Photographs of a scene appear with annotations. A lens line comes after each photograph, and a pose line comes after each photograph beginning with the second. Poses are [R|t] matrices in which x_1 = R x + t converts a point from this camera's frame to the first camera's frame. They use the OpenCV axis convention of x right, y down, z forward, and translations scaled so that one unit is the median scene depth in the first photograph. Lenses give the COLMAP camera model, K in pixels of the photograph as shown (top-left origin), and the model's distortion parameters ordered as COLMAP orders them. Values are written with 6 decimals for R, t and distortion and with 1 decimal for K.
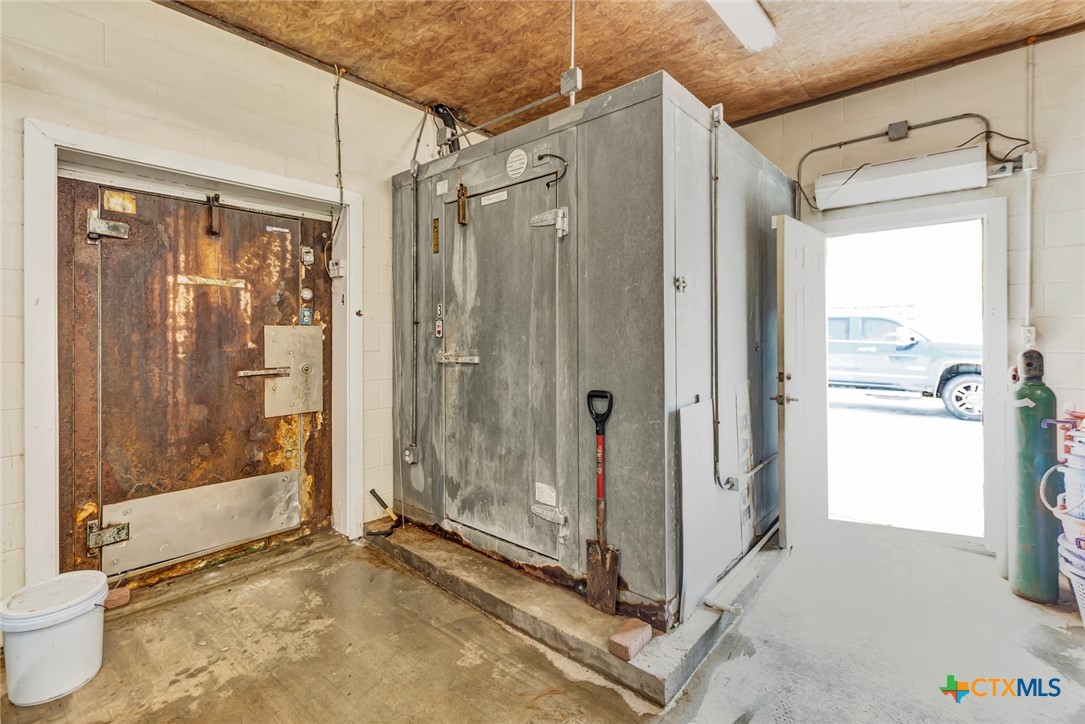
lens RADIAL K [[501.6, 0, 545.9], [0, 501.6, 333.9], [0, 0, 1]] dist [0.011701, -0.001121]
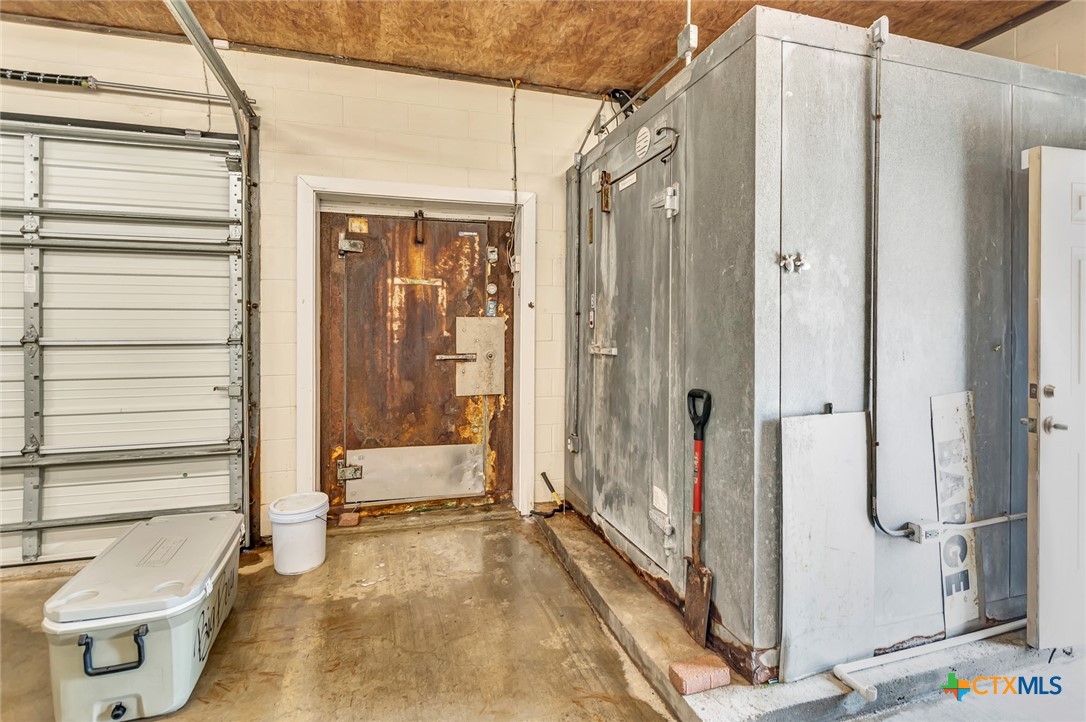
lens RADIAL K [[539.7, 0, 551.1], [0, 539.7, 329.8], [0, 0, 1]] dist [0.001044, 0.000541]
pose [[0.849005, 0.007928, -0.528325, 0.312724], [-0.004544, 0.999960, 0.007702, 0.002134], [0.528365, -0.004139, 0.849007, 0.053610]]
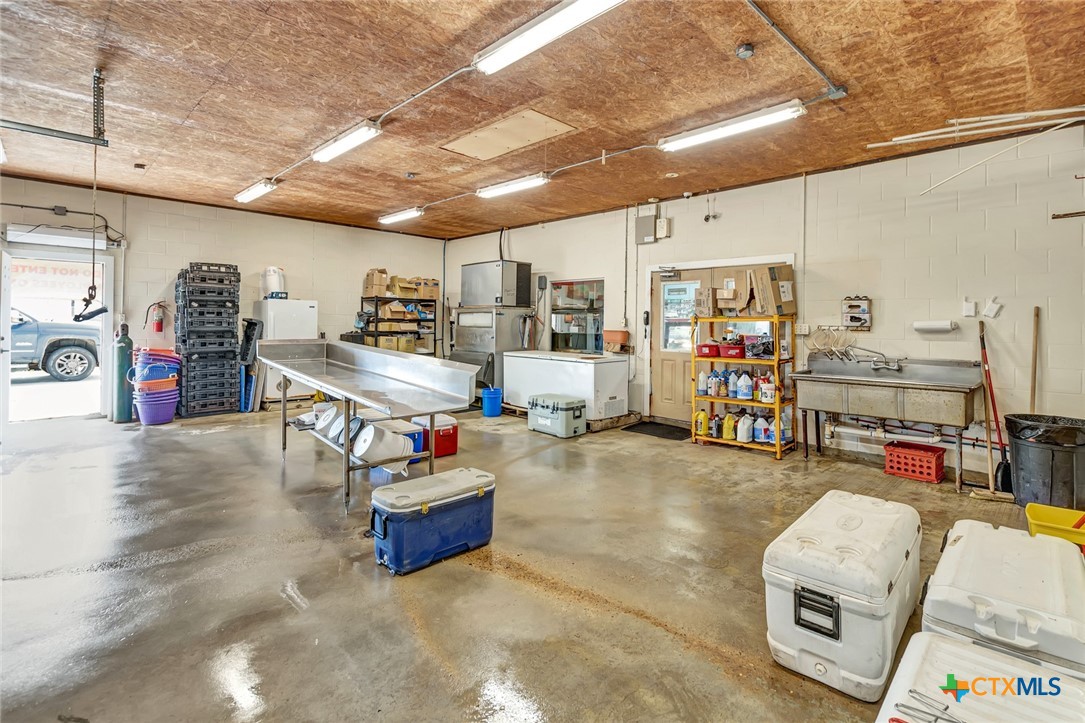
lens RADIAL K [[501.6, 0, 548.3], [0, 501.6, 324.3], [0, 0, 1]] dist [0.011701, -0.001121]
pose [[0.086760, 0.003698, 0.996222, -1.353116], [-0.018120, 0.999834, -0.002133, 0.004733], [-0.996064, -0.017867, 0.086812, -1.309225]]
